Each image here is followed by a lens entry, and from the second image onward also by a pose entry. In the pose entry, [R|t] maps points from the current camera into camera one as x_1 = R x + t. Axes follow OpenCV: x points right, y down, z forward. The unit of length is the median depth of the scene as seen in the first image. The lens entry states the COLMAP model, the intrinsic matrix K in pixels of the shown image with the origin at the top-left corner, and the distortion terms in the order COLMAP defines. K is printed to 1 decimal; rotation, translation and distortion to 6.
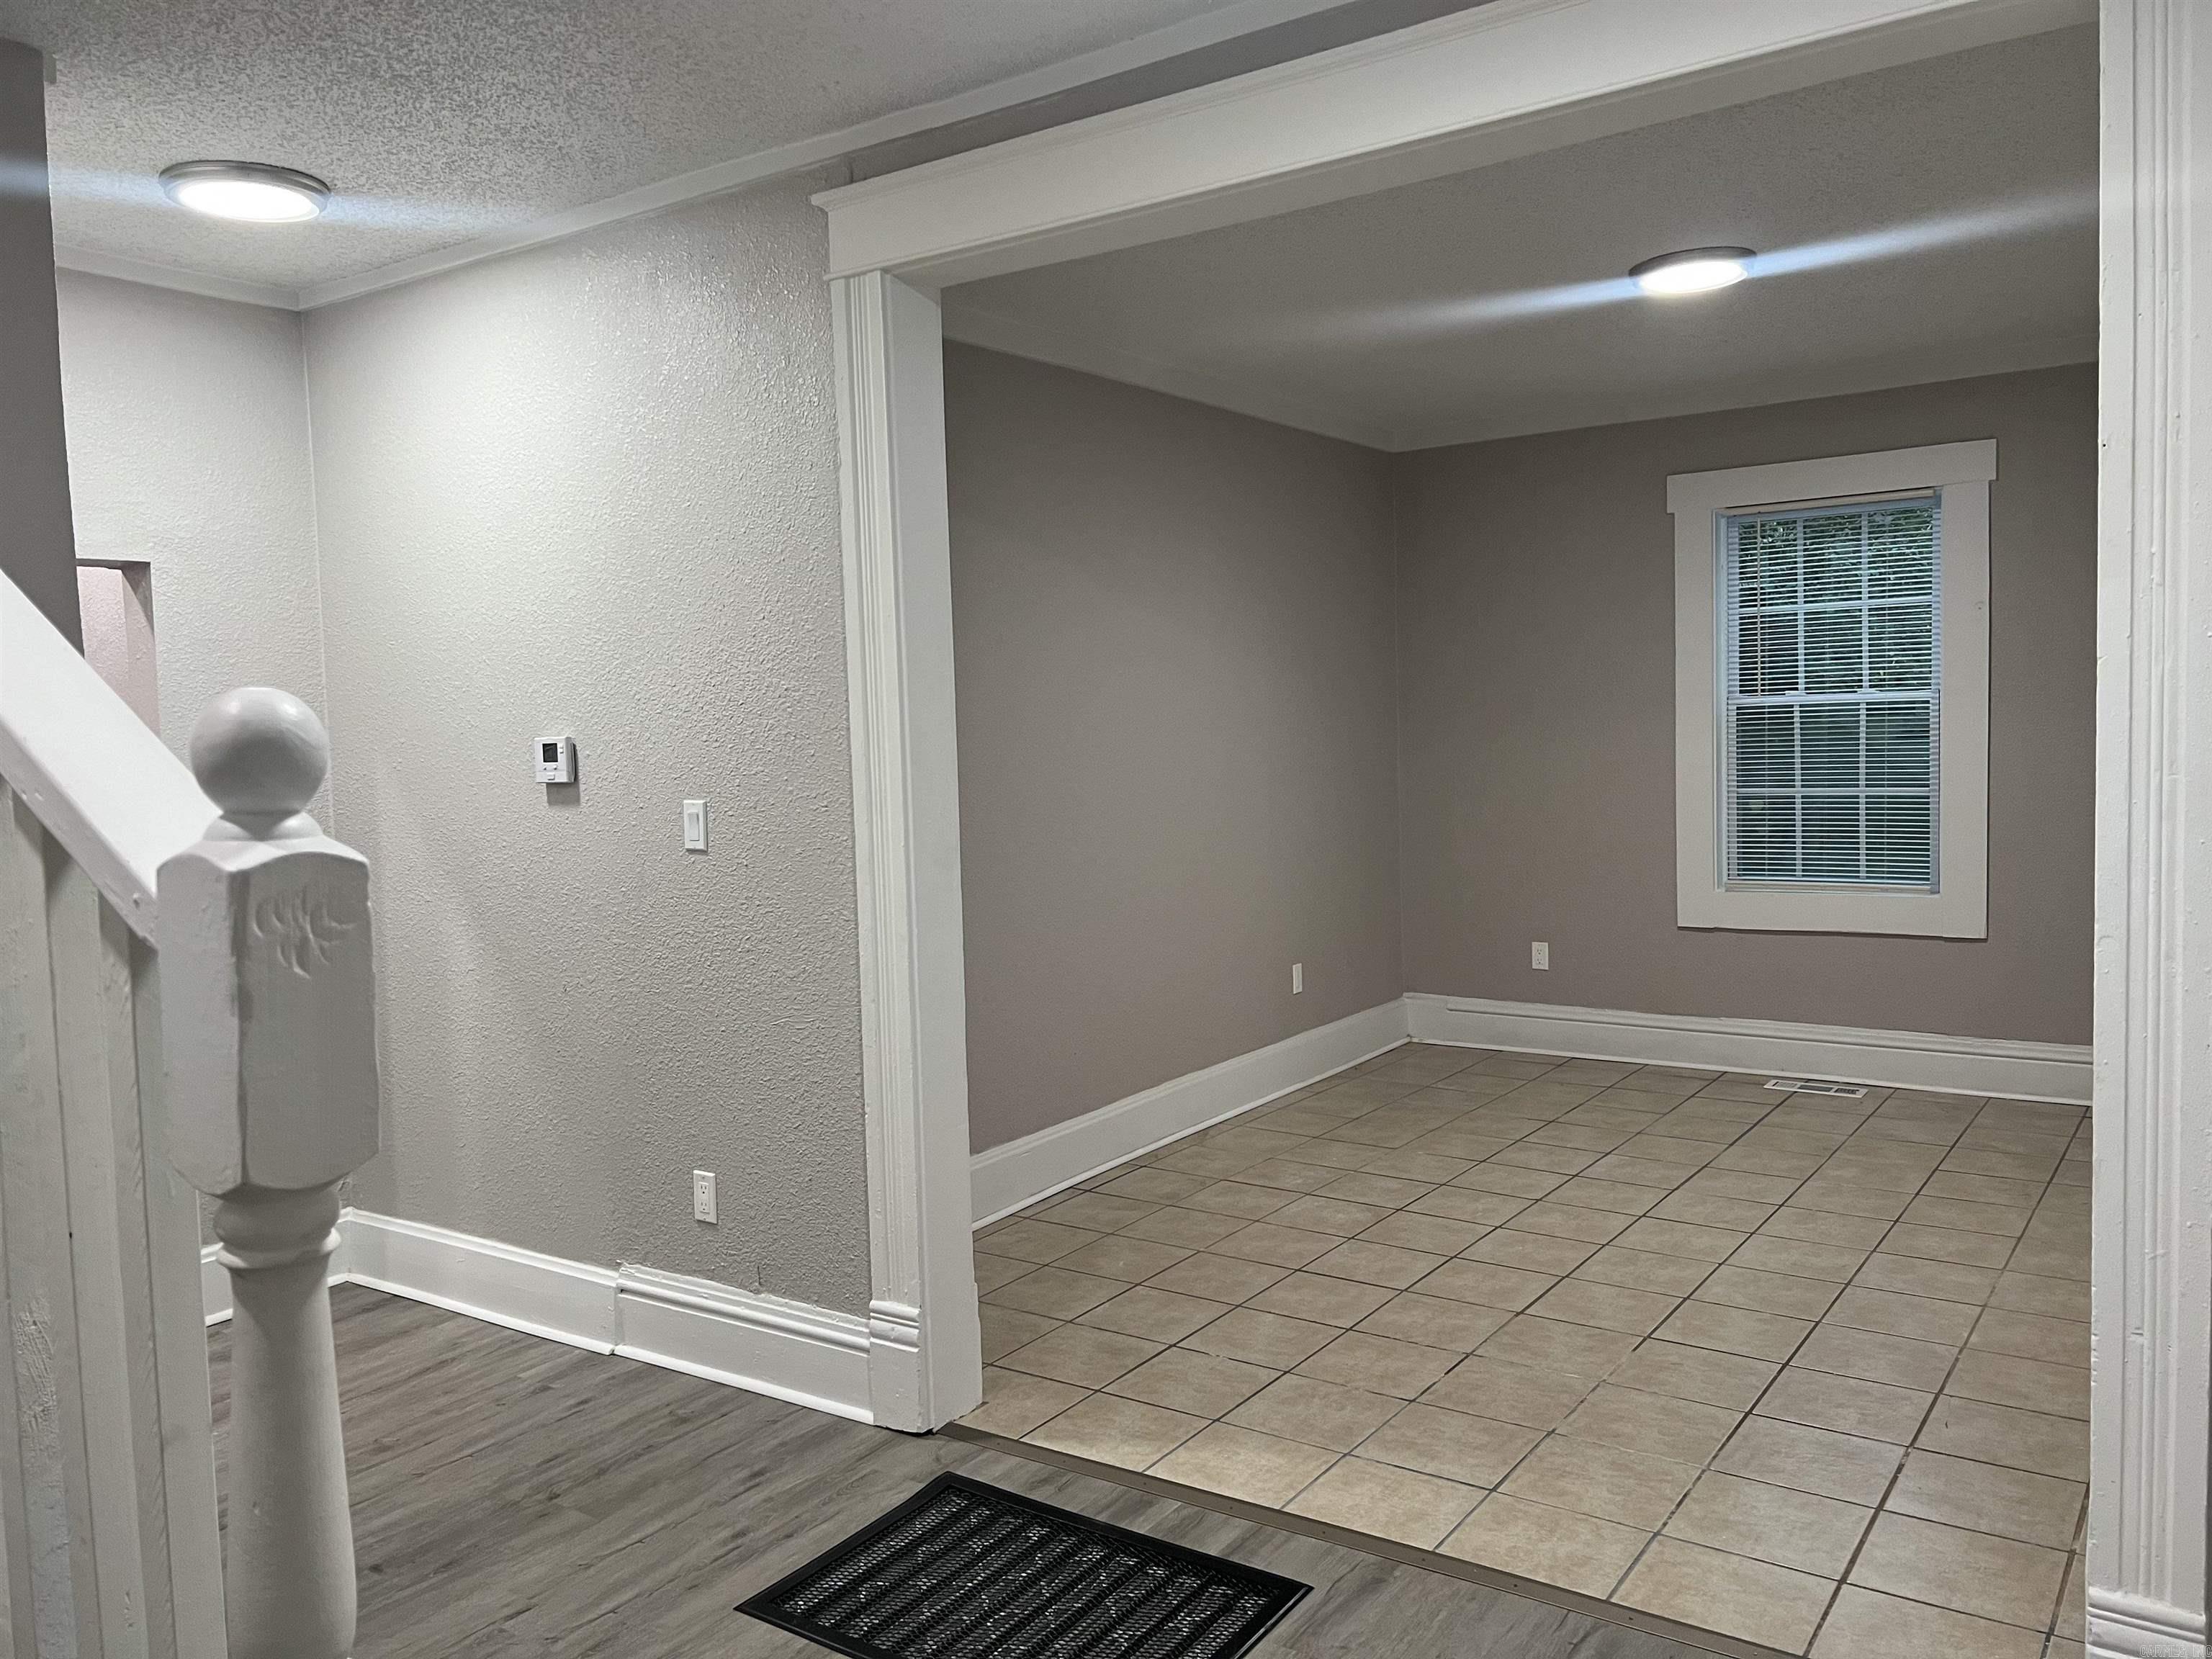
lens RADIAL K [[1655.2, 0, 1096.9], [0, 1655.2, 825.6], [0, 0, 1]] dist [0.061916, -0.072424]
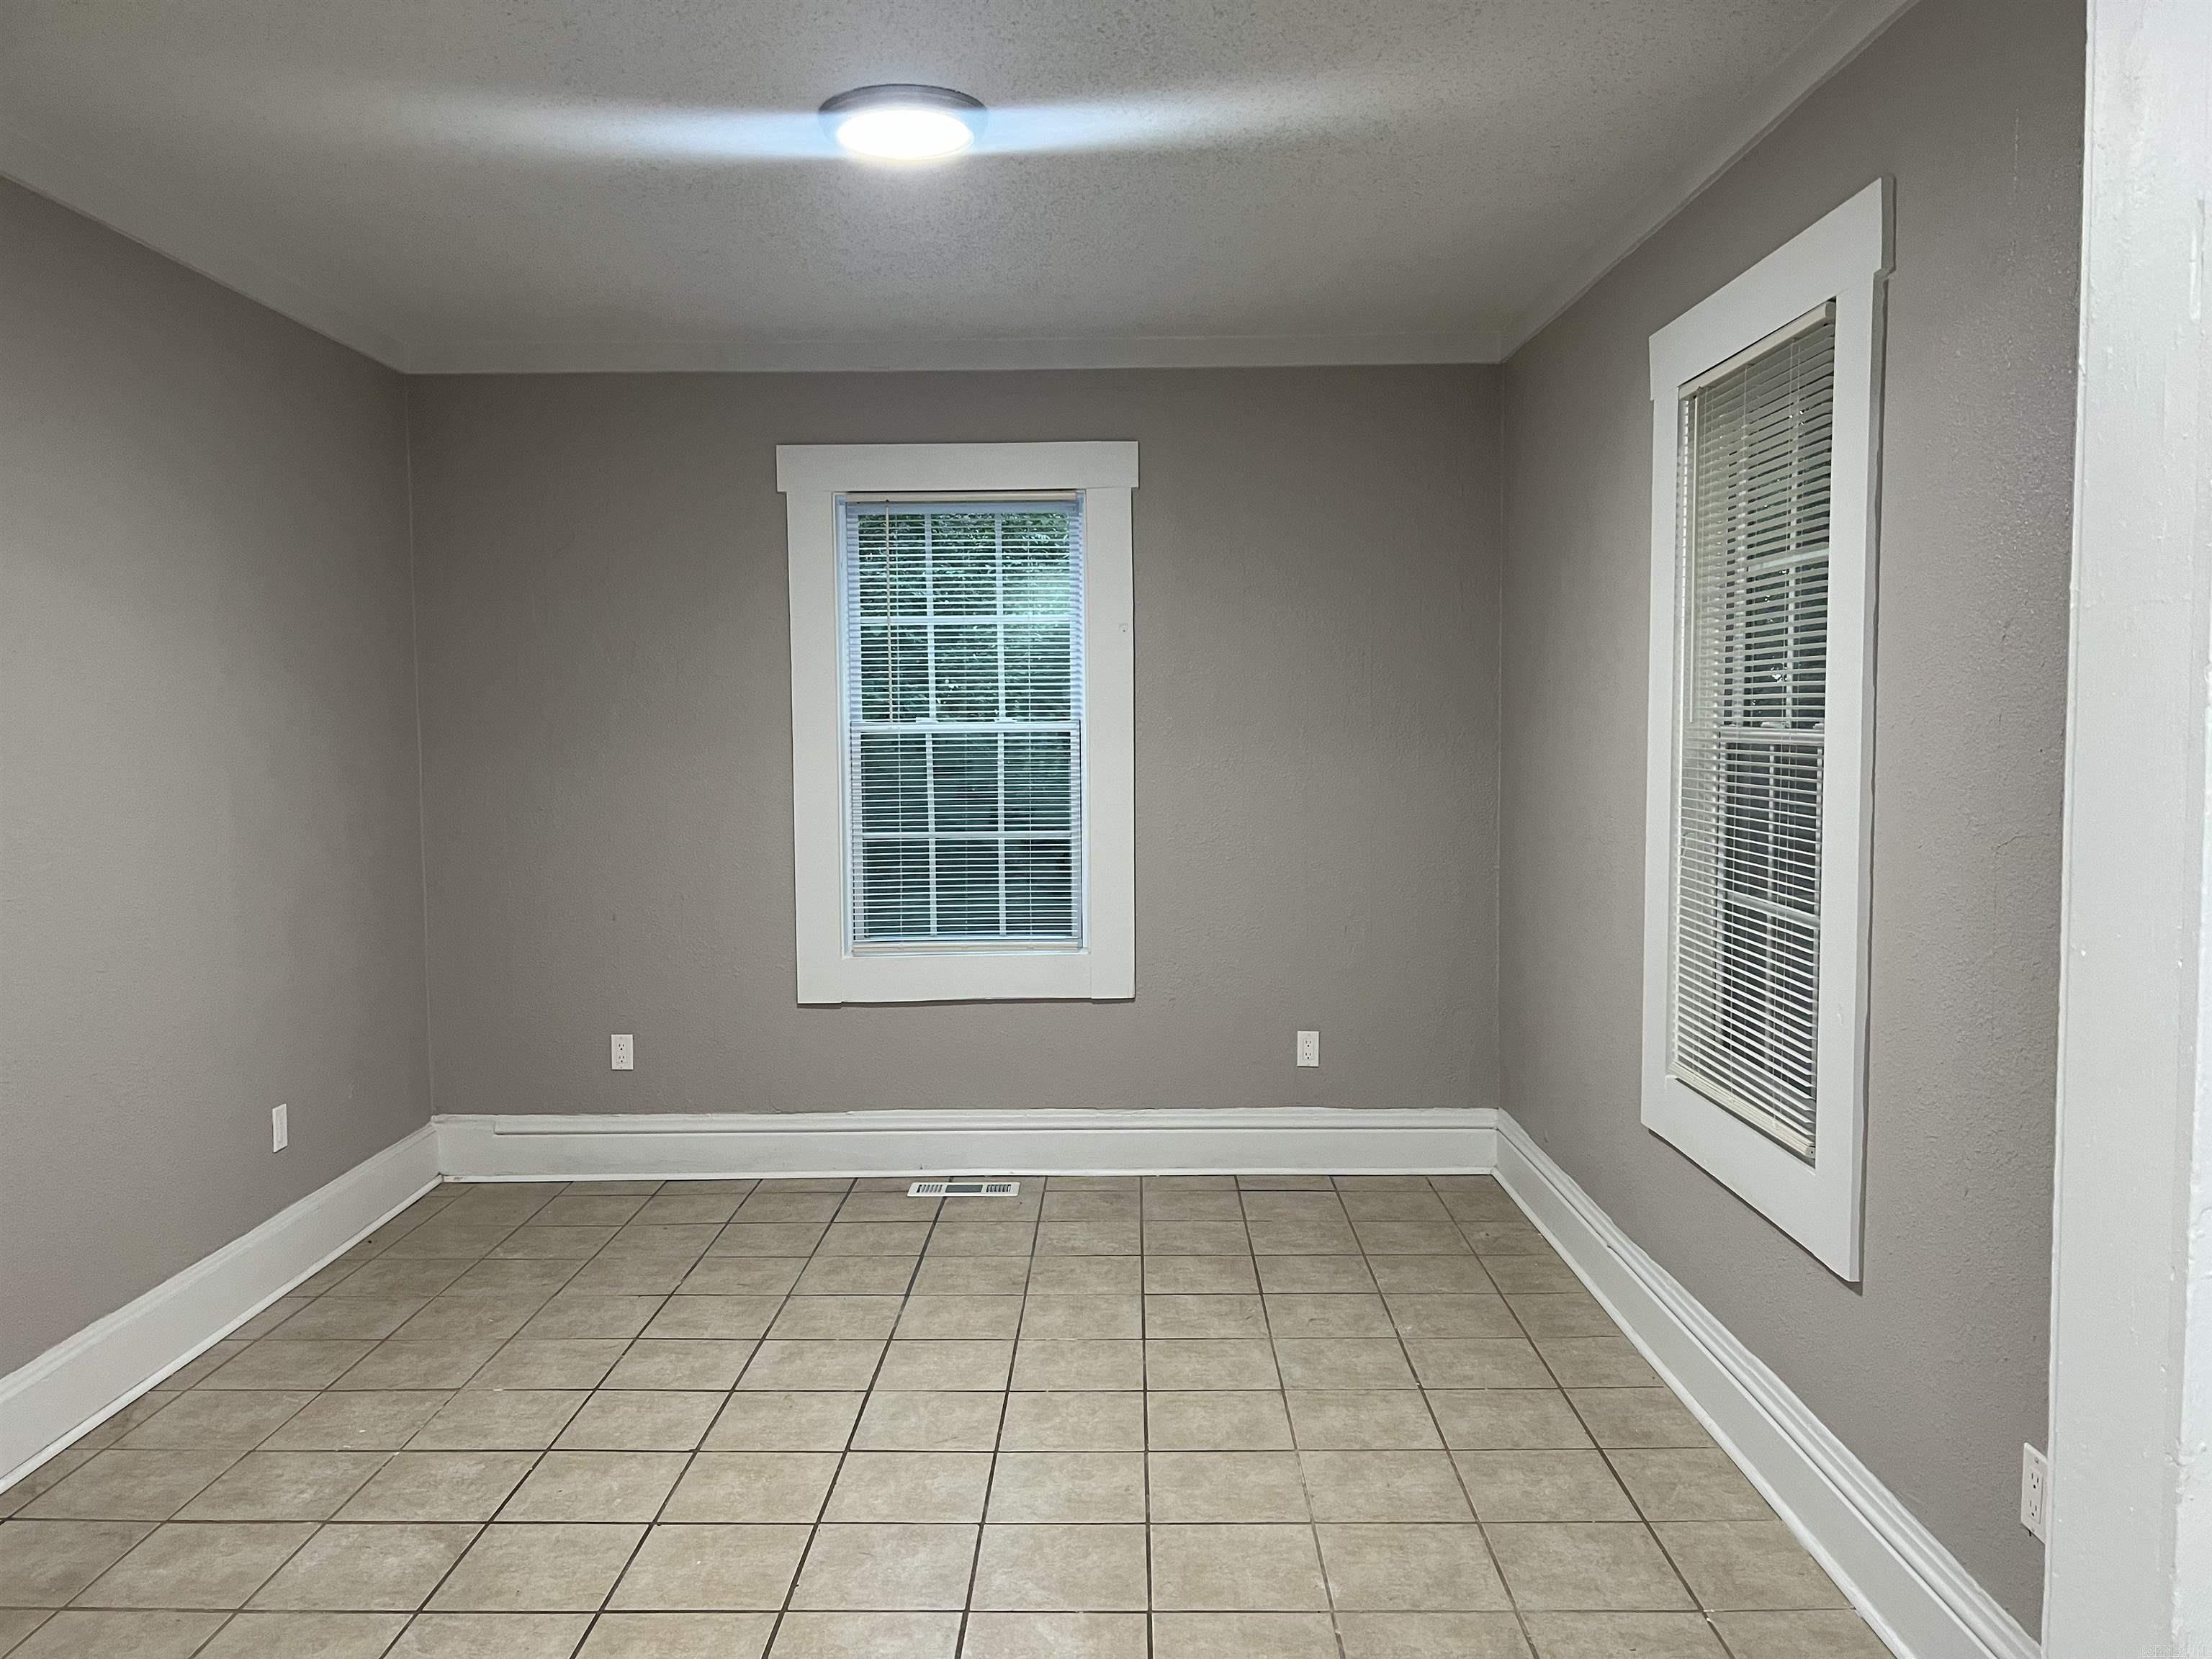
lens RADIAL K [[1655.2, 0, 1096.9], [0, 1655.2, 825.6], [0, 0, 1]] dist [0.061916, -0.072424]
pose [[0.821695, -0.015053, 0.569728, 0.010273], [0.021343, 0.999763, -0.004367, -0.021375], [-0.569527, 0.015748, 0.821822, 0.273795]]
